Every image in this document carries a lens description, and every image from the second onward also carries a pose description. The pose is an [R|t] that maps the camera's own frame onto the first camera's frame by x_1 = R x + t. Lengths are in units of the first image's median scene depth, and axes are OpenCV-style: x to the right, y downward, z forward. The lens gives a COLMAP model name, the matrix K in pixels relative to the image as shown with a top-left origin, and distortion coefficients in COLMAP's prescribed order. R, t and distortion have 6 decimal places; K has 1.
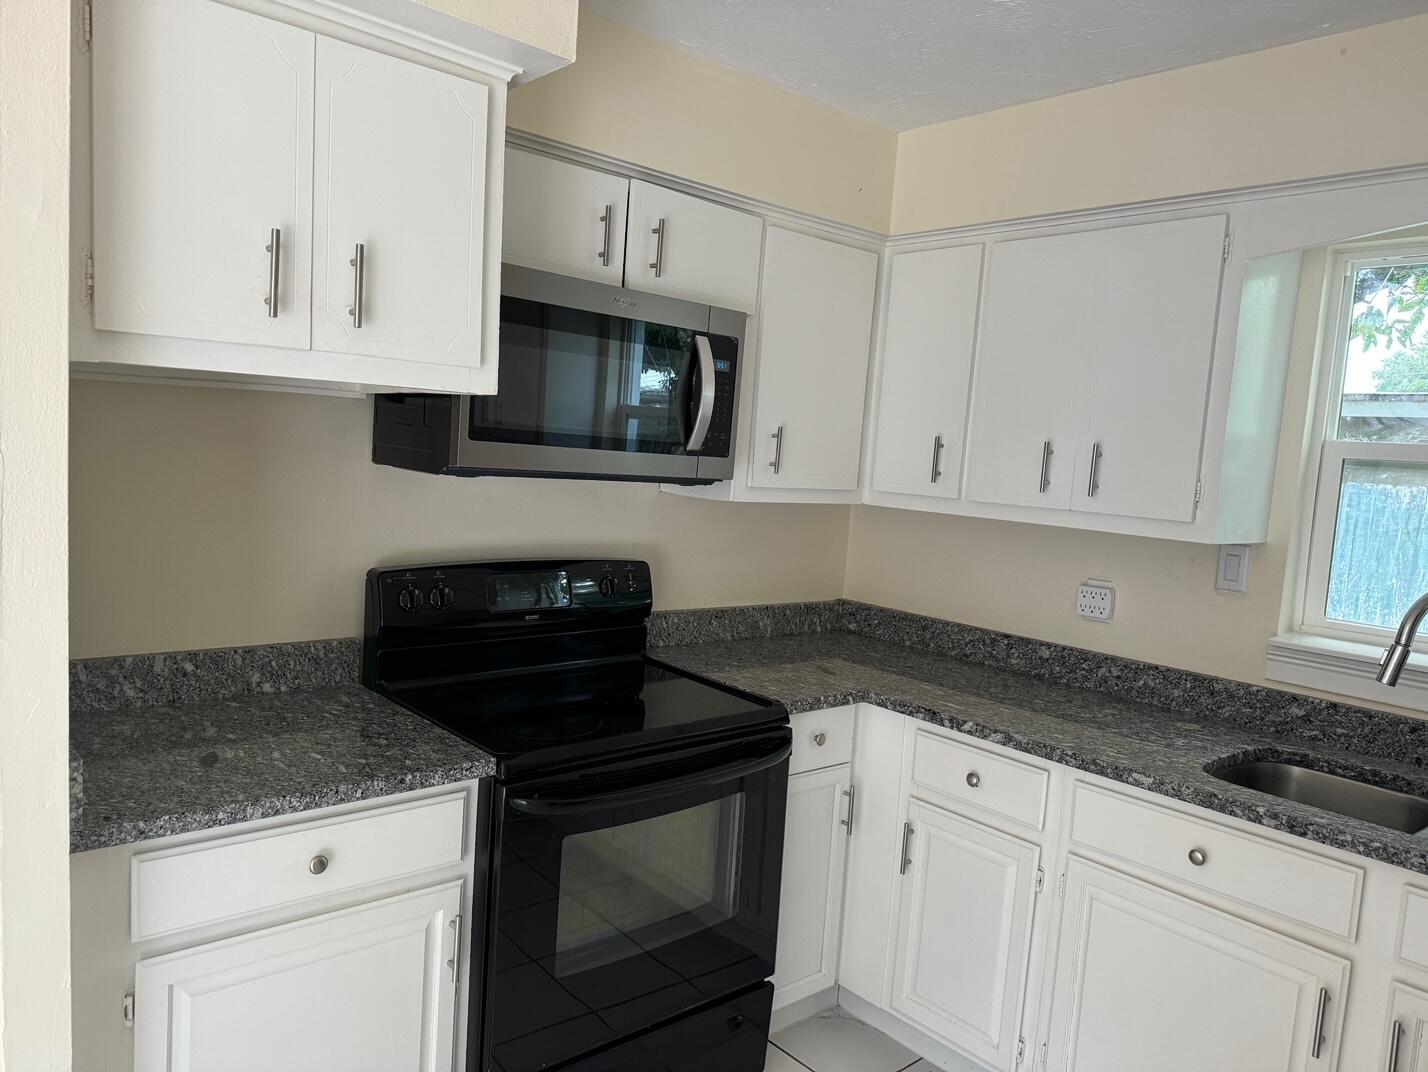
lens RADIAL K [[1000.7, 0, 713.3], [0, 1000.7, 537.5], [0, 0, 1]] dist [-0.009959, -0.004173]
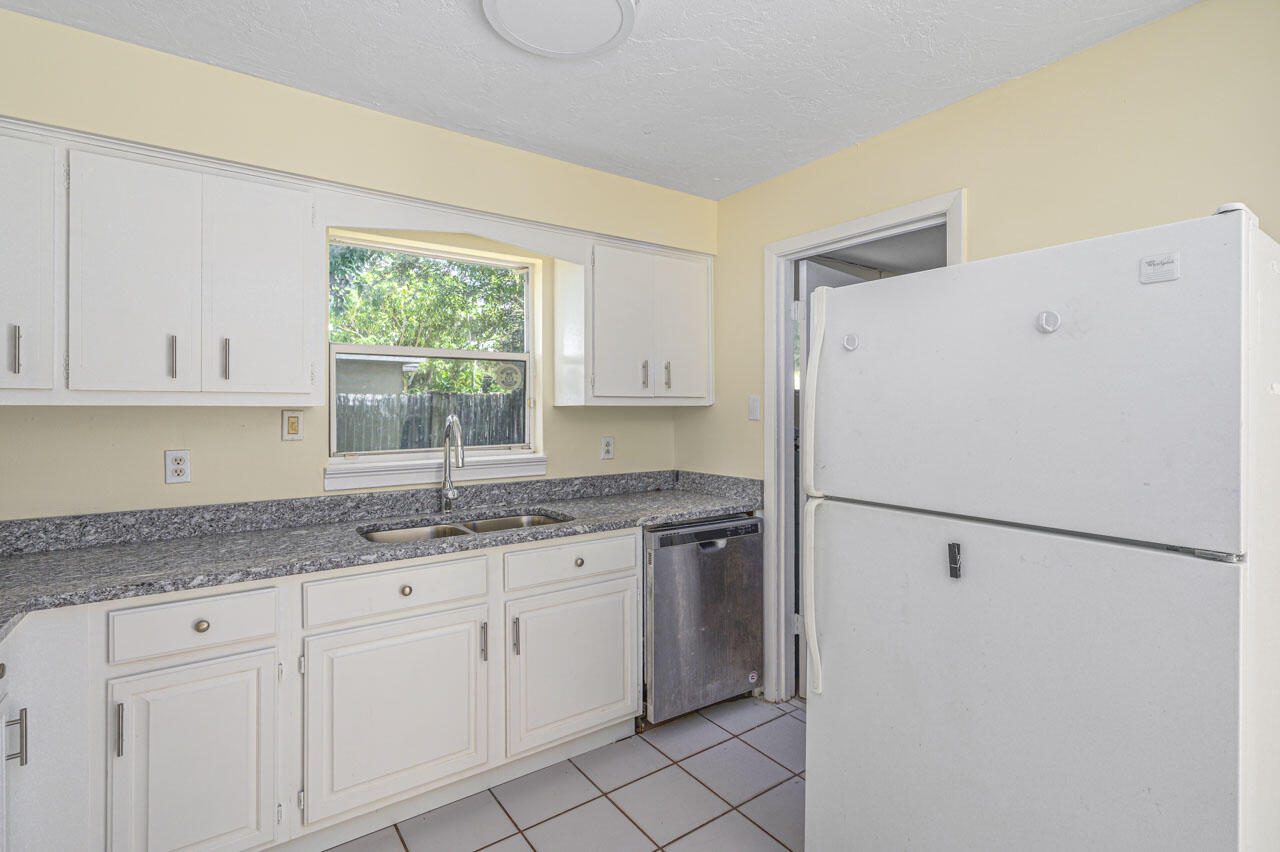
lens RADIAL K [[609.3, 0, 613.7], [0, 609.3, 407.1], [0, 0, 1]] dist [0.004677, -0.000210]
pose [[0.105563, -0.063993, 0.992351, -0.344230], [0.092535, 0.994229, 0.054271, -0.002044], [-0.990098, 0.086098, 0.110876, 0.402122]]
